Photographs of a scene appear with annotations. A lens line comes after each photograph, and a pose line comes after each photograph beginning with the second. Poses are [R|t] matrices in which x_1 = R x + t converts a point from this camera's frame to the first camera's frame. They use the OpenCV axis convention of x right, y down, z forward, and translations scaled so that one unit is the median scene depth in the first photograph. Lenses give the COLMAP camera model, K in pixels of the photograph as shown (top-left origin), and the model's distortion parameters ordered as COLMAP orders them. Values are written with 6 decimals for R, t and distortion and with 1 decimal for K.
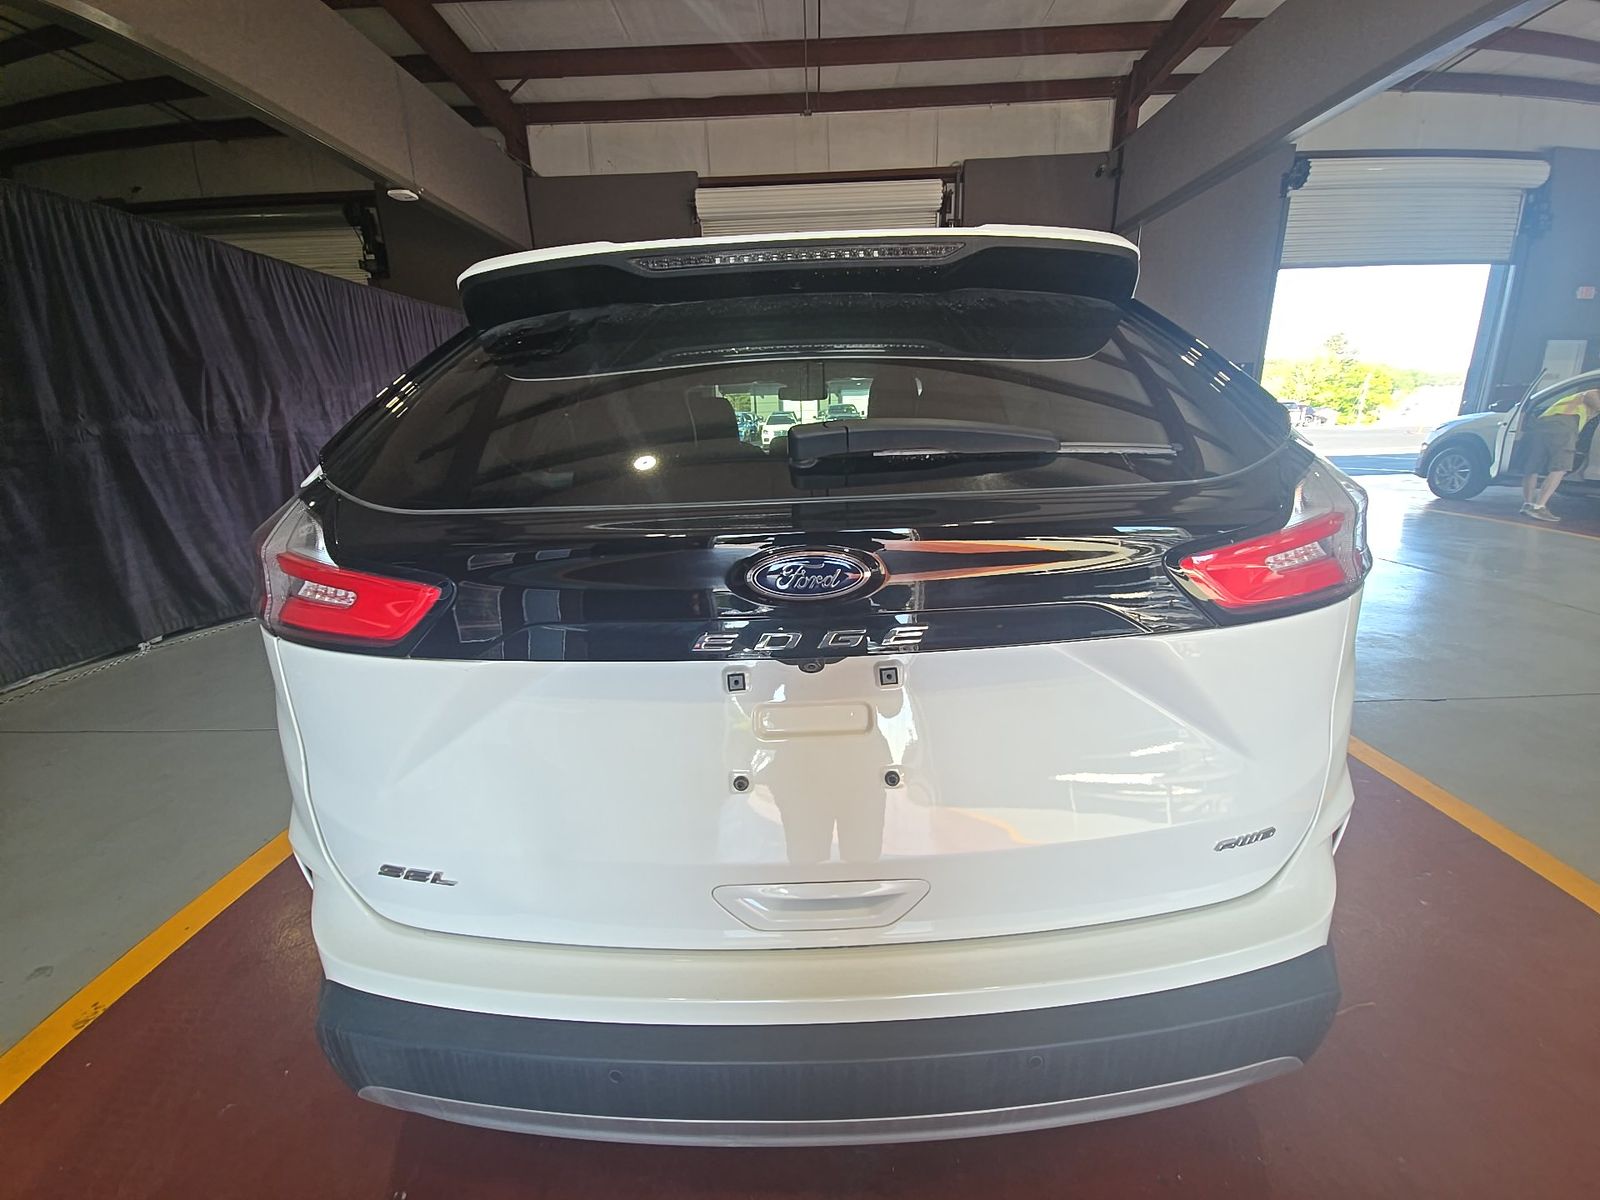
lens RADIAL K [[643.2, 0, 800.0], [0, 643.2, 600.0], [0, 0, 1]] dist [0.033660, -0.023176]
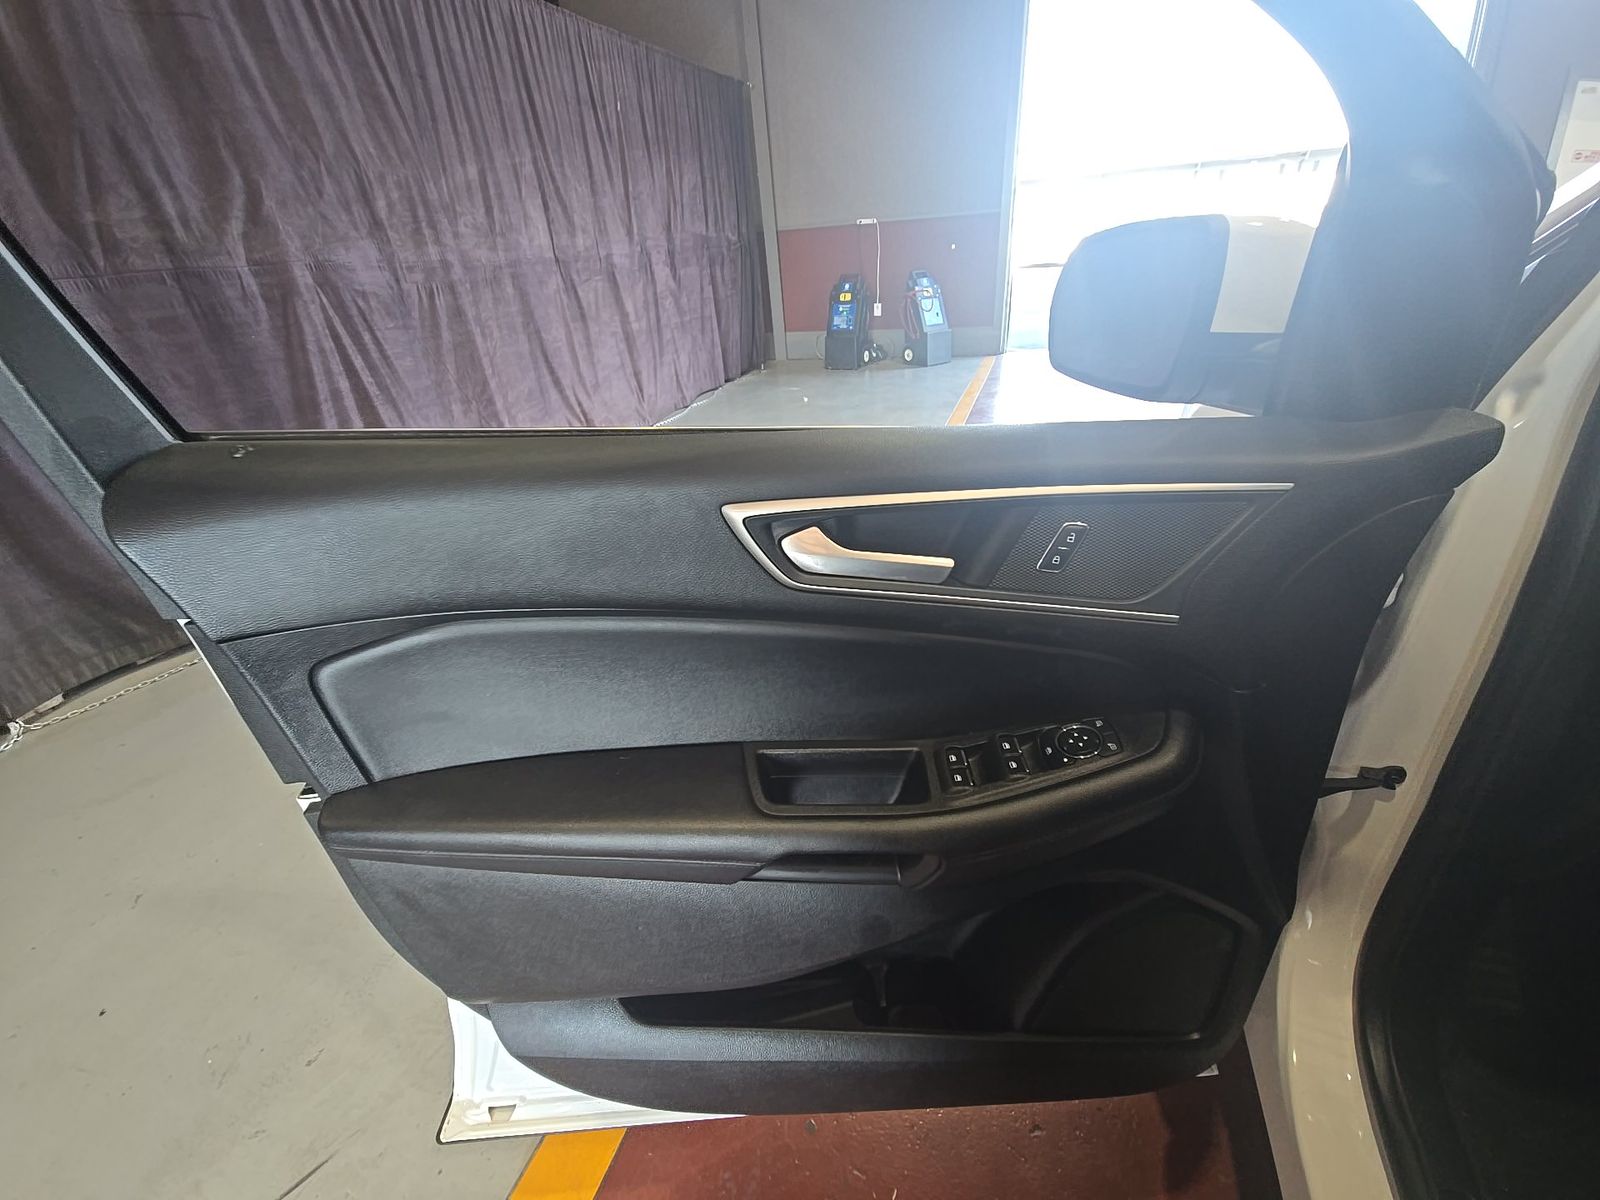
lens RADIAL K [[643.2, 0, 800.0], [0, 643.2, 600.0], [0, 0, 1]] dist [0.033660, -0.023176]
pose [[0.953586, 0.118988, -0.276616, -0.228700], [-0.051451, 0.969492, 0.239664, -0.144780], [0.296694, -0.214308, 0.930615, 0.586719]]
